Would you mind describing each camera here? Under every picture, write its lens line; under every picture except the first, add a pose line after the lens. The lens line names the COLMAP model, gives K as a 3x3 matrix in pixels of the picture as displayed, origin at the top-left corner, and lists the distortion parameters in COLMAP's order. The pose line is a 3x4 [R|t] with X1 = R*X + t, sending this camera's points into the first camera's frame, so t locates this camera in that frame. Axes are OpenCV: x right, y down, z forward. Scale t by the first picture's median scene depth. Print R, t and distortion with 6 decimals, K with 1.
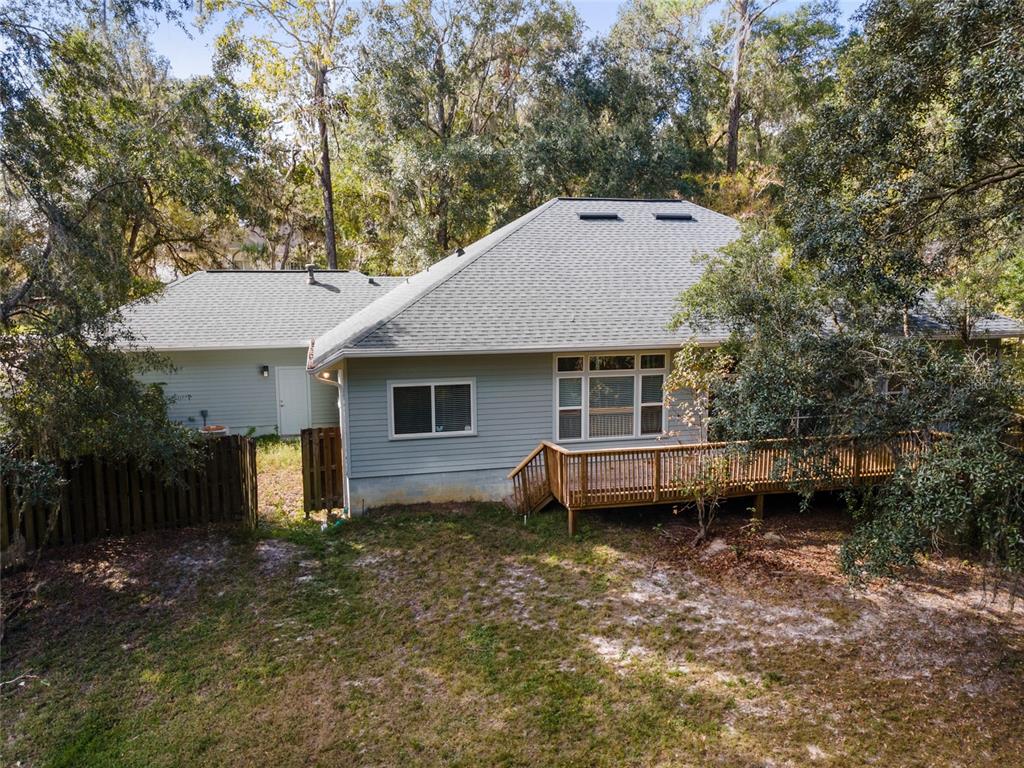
lens RADIAL K [[755.0, 0, 512.0], [0, 755.0, 384.0], [0, 0, 1]] dist [0.047456, -0.001908]
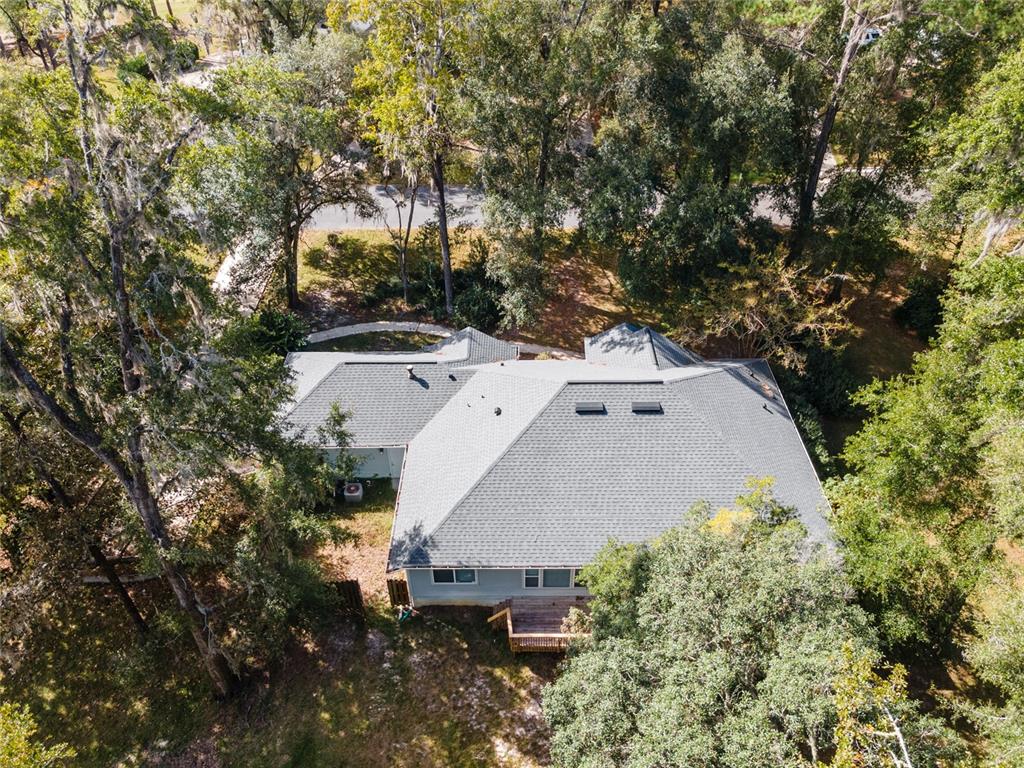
lens RADIAL K [[755.0, 0, 512.0], [0, 755.0, 384.0], [0, 0, 1]] dist [0.047456, -0.001908]
pose [[0.969059, 0.153925, -0.192955, 0.380093], [-0.029892, 0.849167, 0.527279, -1.600664], [0.245012, -0.505196, 0.827494, -0.327067]]
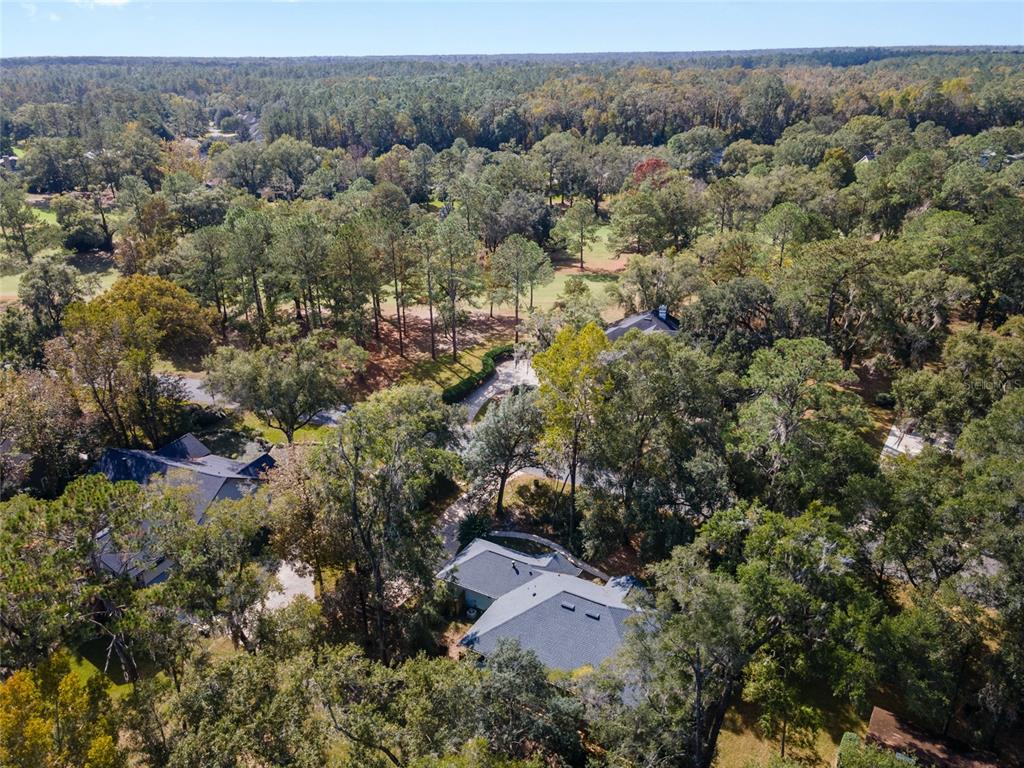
lens RADIAL K [[755.0, 0, 512.0], [0, 755.0, 384.0], [0, 0, 1]] dist [0.047456, -0.001908]
pose [[0.714058, 0.274250, -0.644134, 2.586820], [-0.074712, 0.944675, 0.319387, -3.132892], [0.696089, -0.179936, 0.695042, -1.697190]]
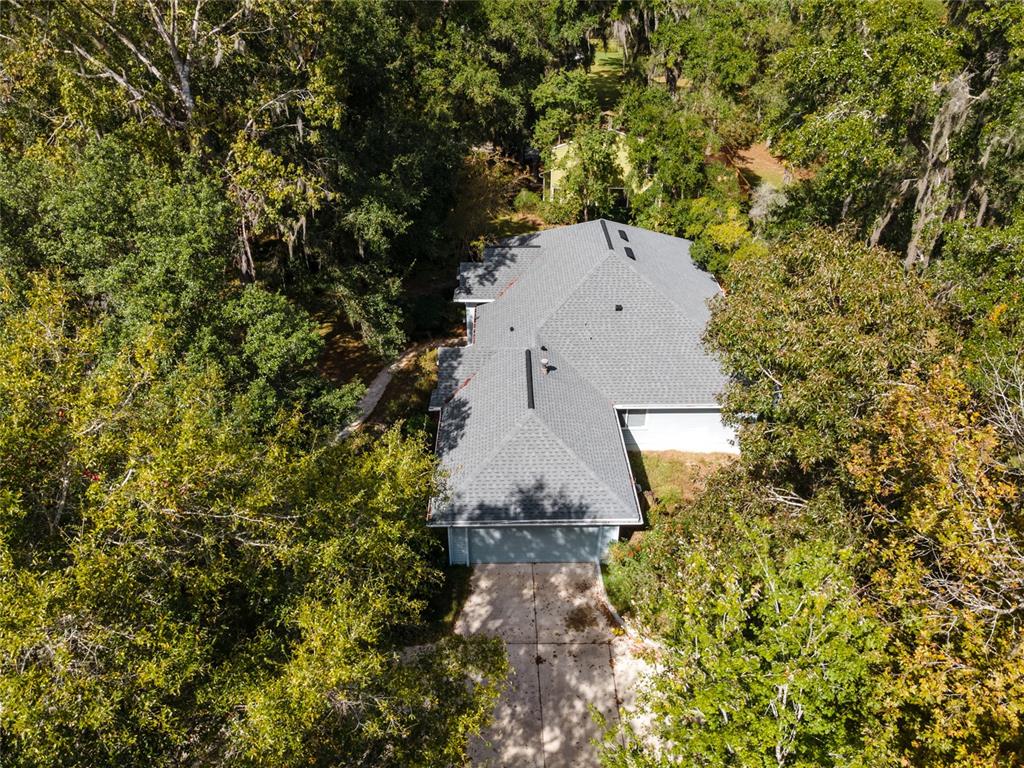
lens RADIAL K [[755.0, 0, 512.0], [0, 755.0, 384.0], [0, 0, 1]] dist [0.047456, -0.001908]
pose [[0.226290, -0.492749, 0.840233, -2.428346], [0.110636, 0.870029, 0.480427, -1.304802], [-0.967756, -0.015756, 0.251395, 1.287729]]
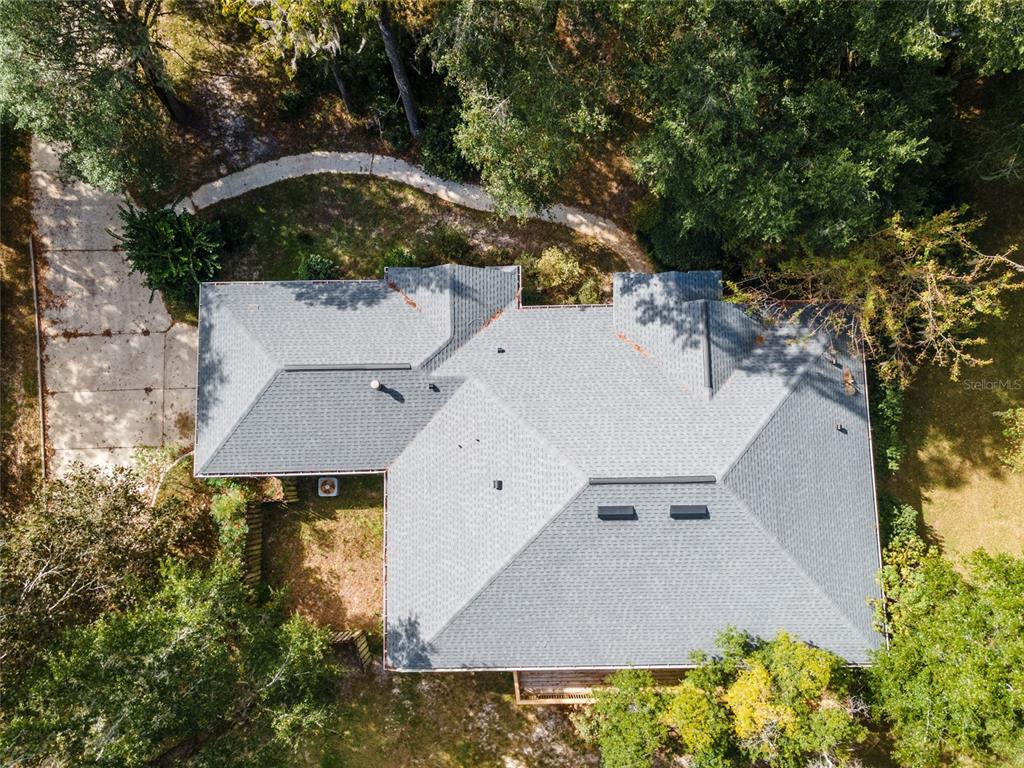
lens RADIAL K [[755.0, 0, 512.0], [0, 755.0, 384.0], [0, 0, 1]] dist [0.047456, -0.001908]
pose [[0.974061, 0.224831, -0.025625, -0.081609], [-0.030868, 0.244202, 0.969233, -2.145644], [0.224172, -0.943301, 0.244807, 1.366451]]
